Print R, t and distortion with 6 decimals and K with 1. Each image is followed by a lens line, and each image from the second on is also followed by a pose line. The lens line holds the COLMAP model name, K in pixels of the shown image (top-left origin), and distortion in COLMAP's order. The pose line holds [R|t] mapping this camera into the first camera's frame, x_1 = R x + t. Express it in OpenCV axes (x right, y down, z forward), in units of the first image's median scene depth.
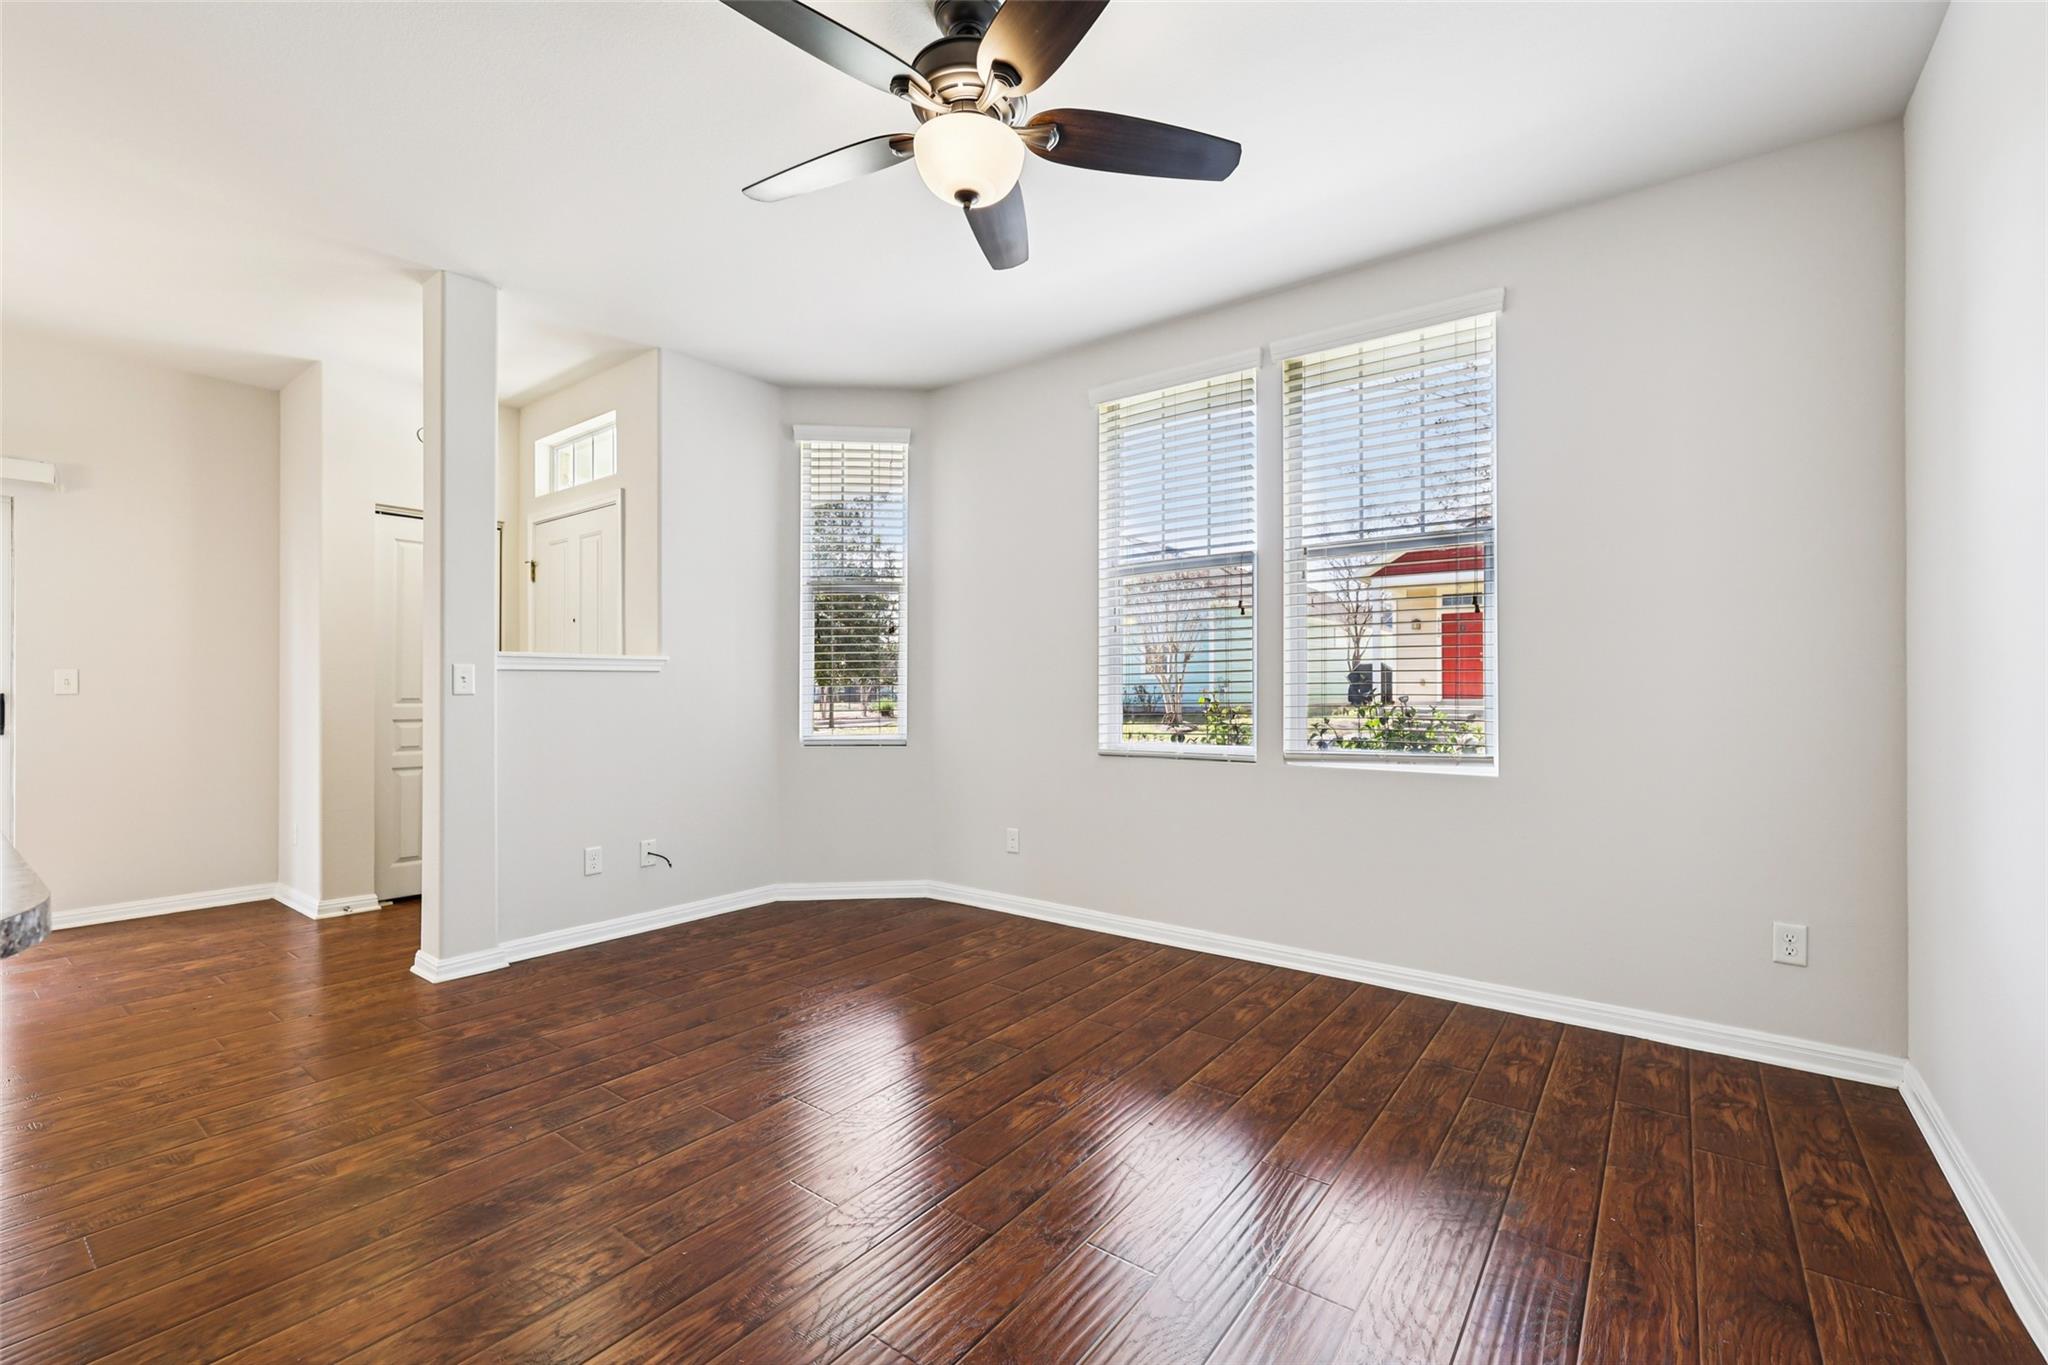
lens RADIAL K [[862.9, 0, 1012.7], [0, 862.9, 682.2], [0, 0, 1]] dist [-0.001998, 0.001221]
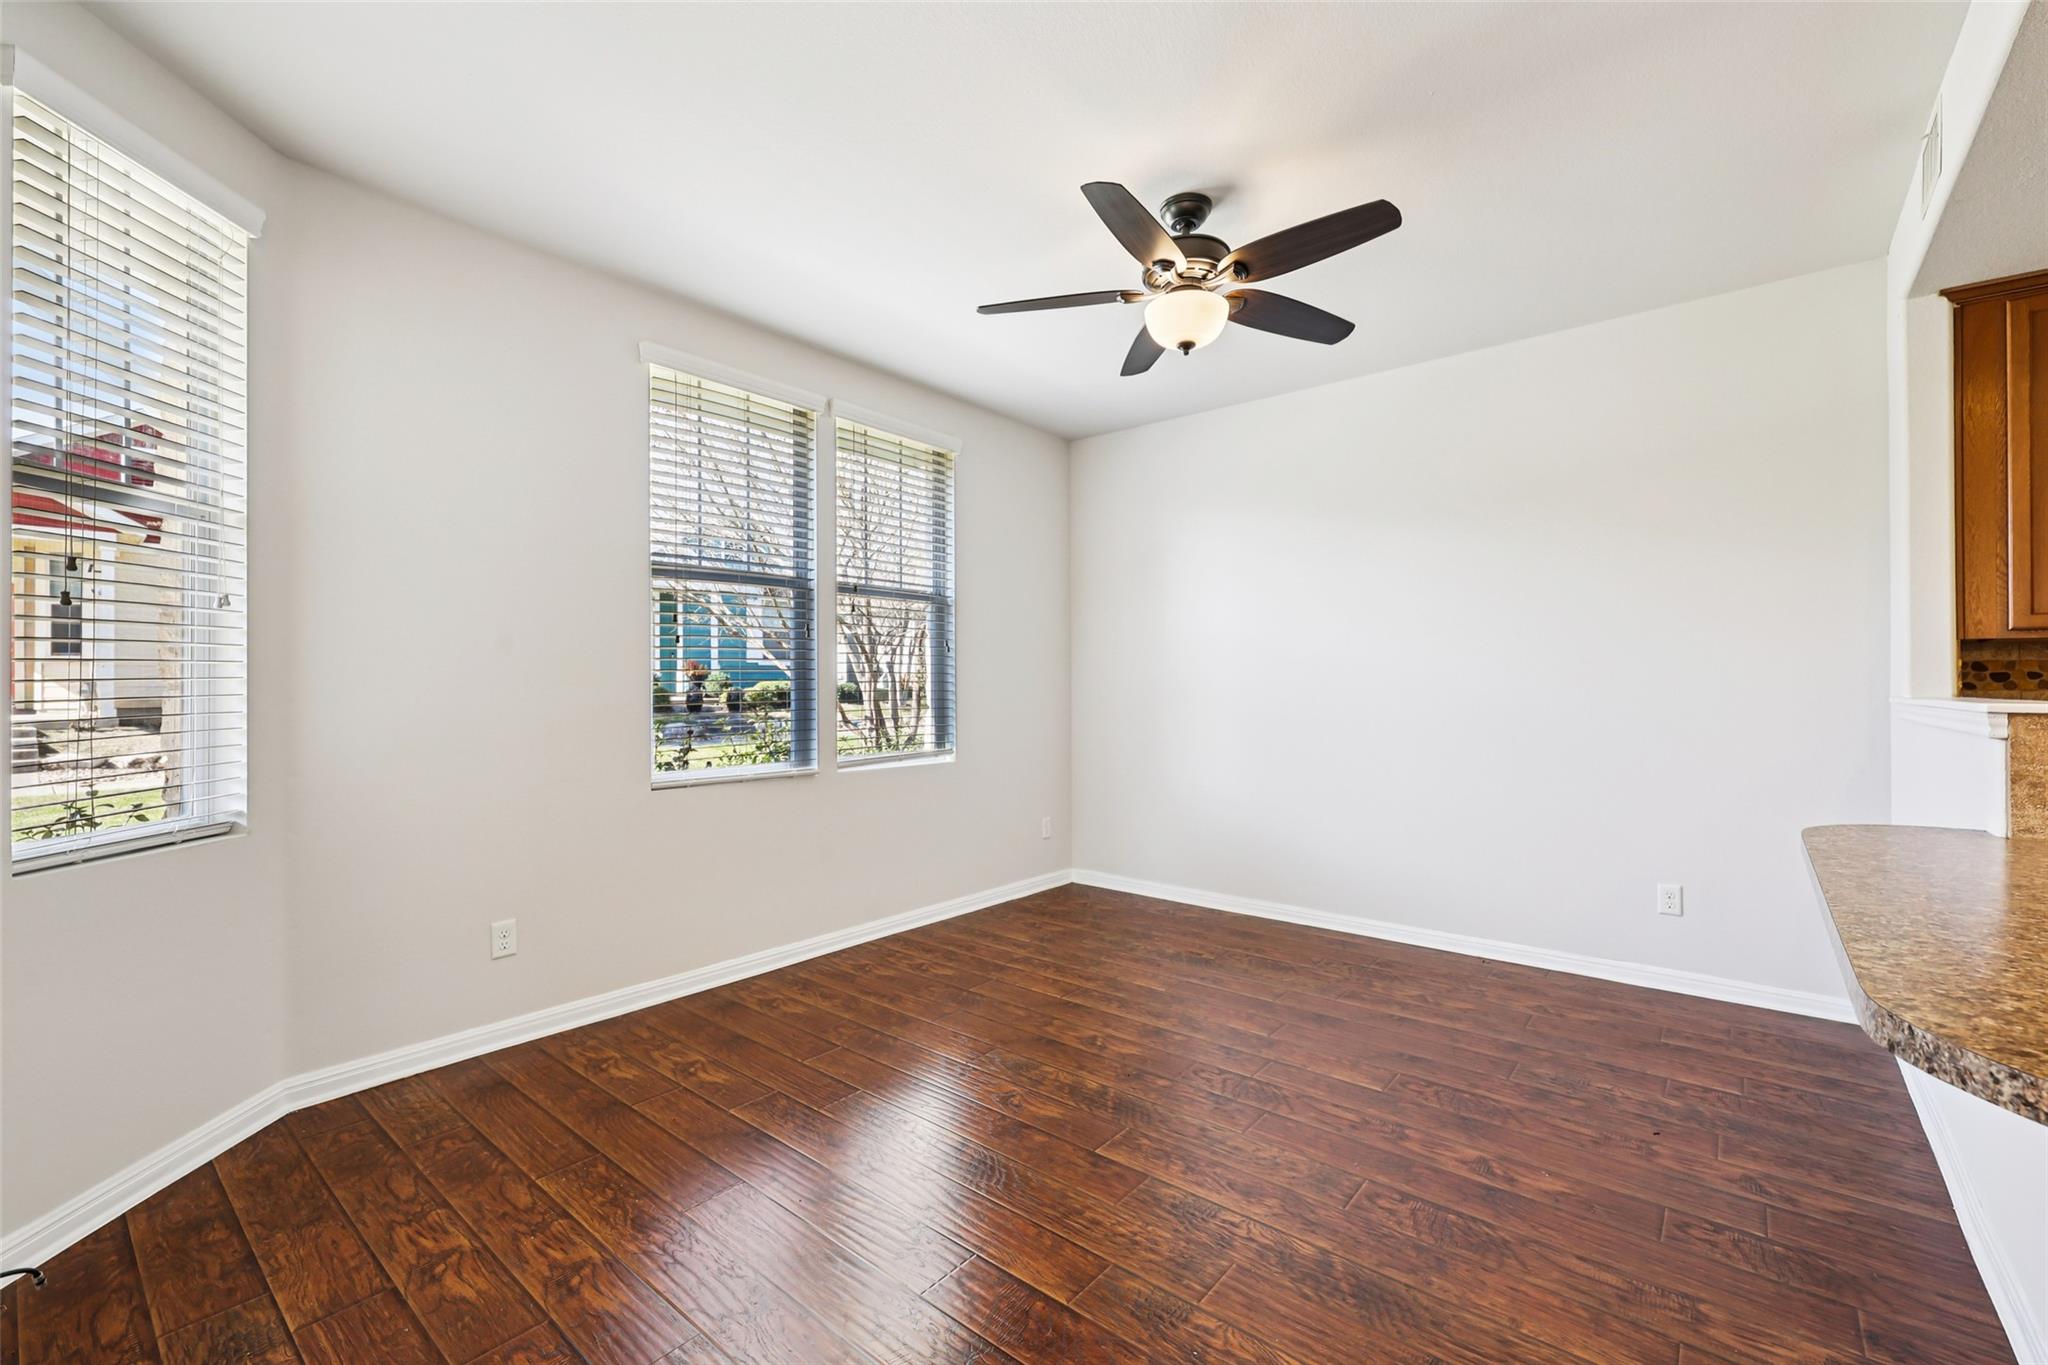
lens RADIAL K [[862.9, 0, 1037.4], [0, 862.9, 681.3], [0, 0, 1]] dist [-0.001998, 0.001221]
pose [[0.033063, 0.004539, 0.999443, -0.858933], [-0.009086, 0.999950, -0.004241, -0.023981], [-0.999412, -0.008941, 0.033102, 0.733407]]
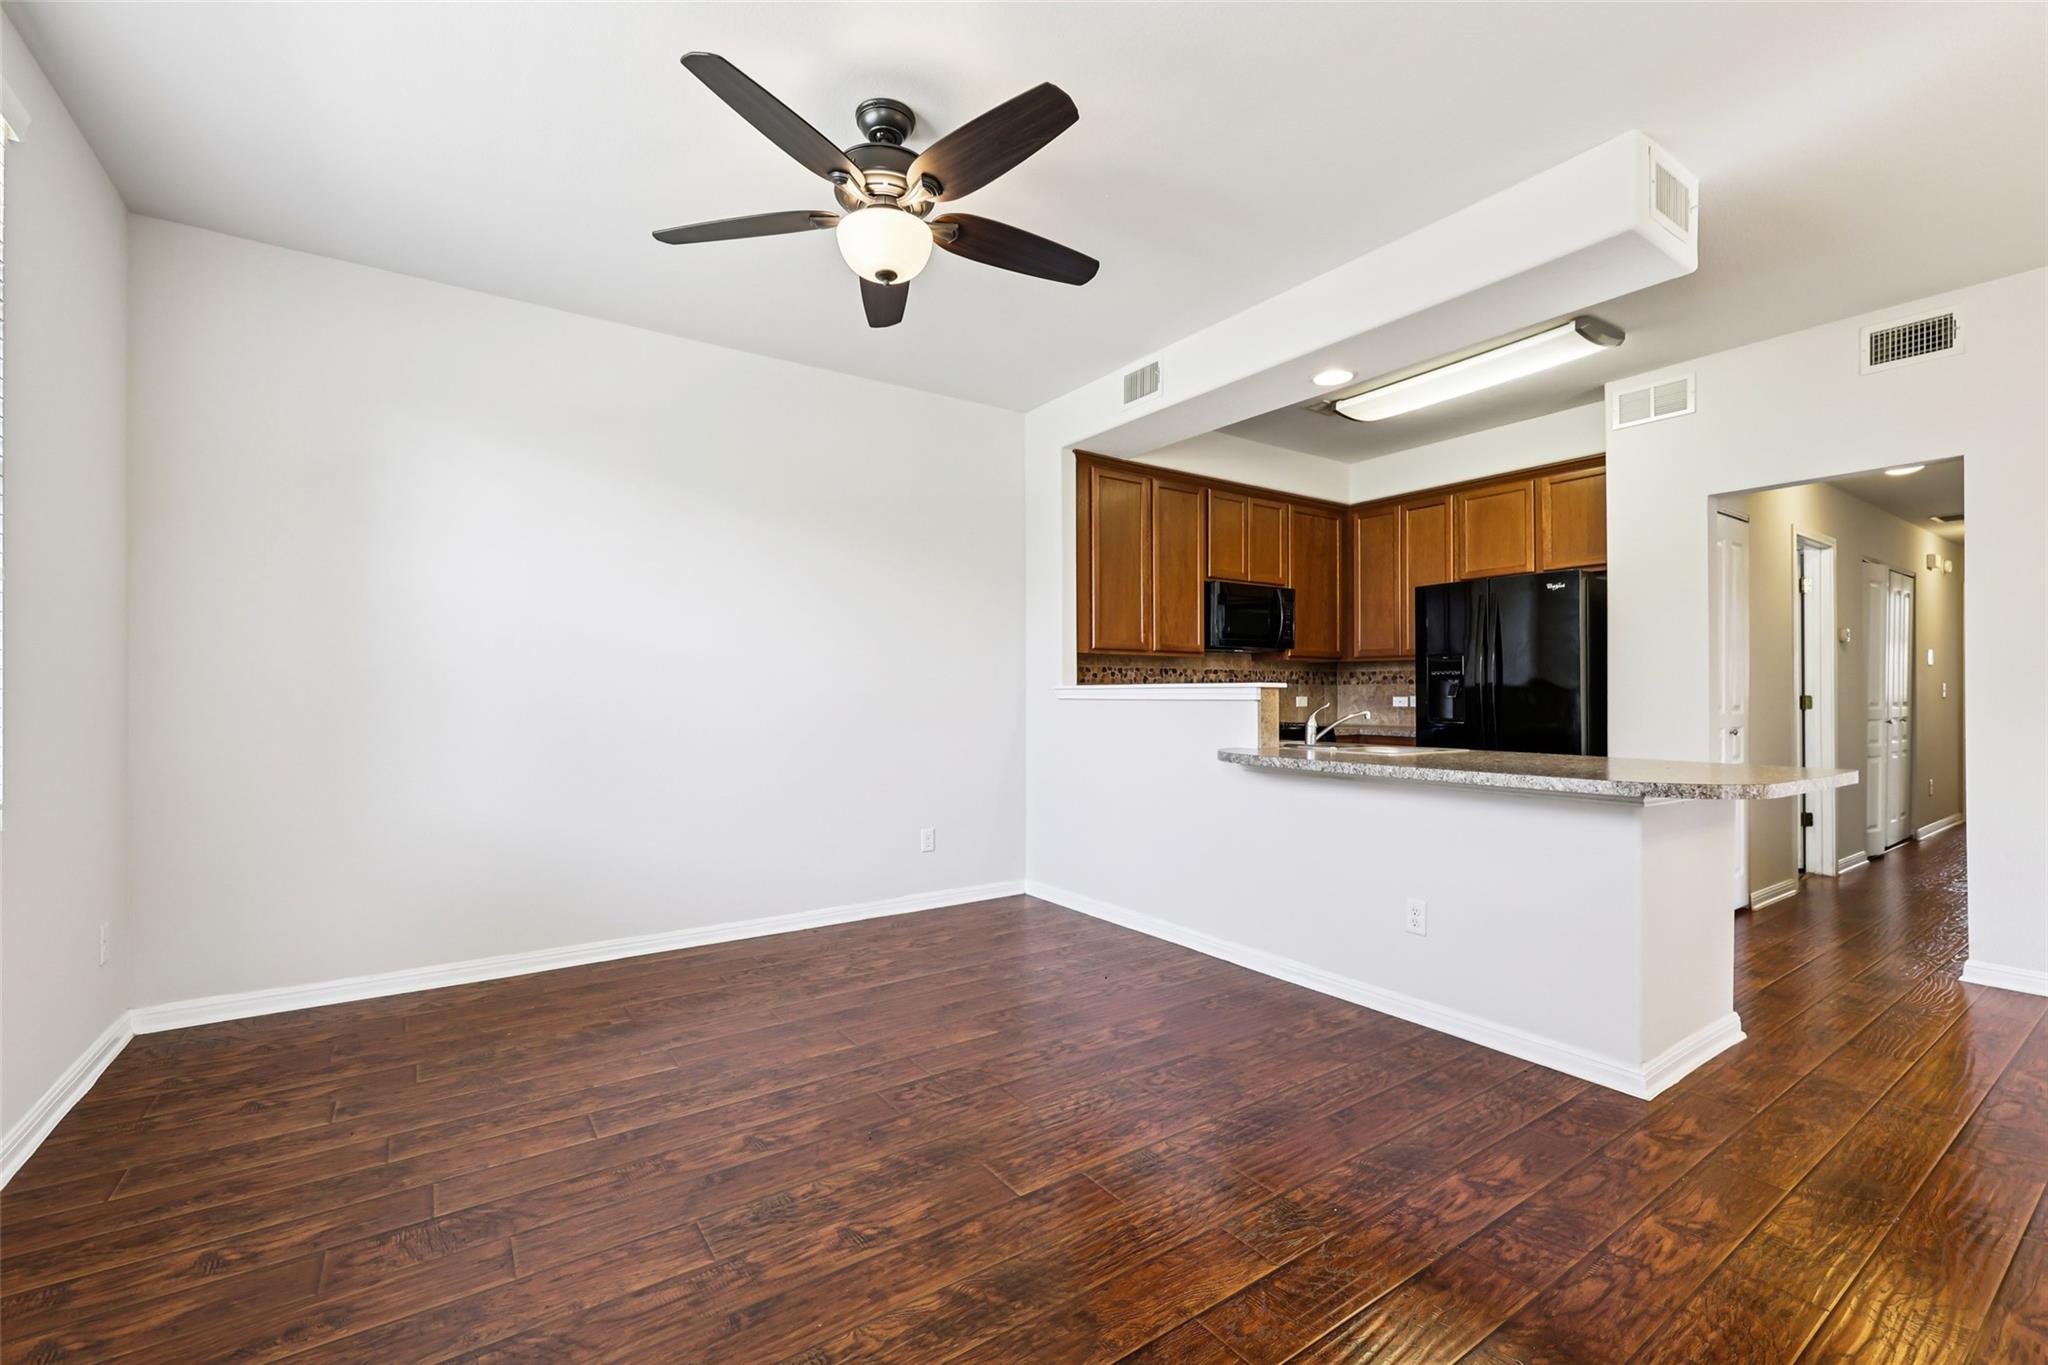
lens RADIAL K [[862.9, 0, 1023.8], [0, 862.9, 687.7], [0, 0, 1]] dist [-0.001998, 0.001221]
pose [[-0.952672, 0.001348, 0.303998, -0.361187], [-0.003708, 0.999864, -0.016055, 0.006008], [-0.303978, -0.016423, -0.952537, 1.269551]]
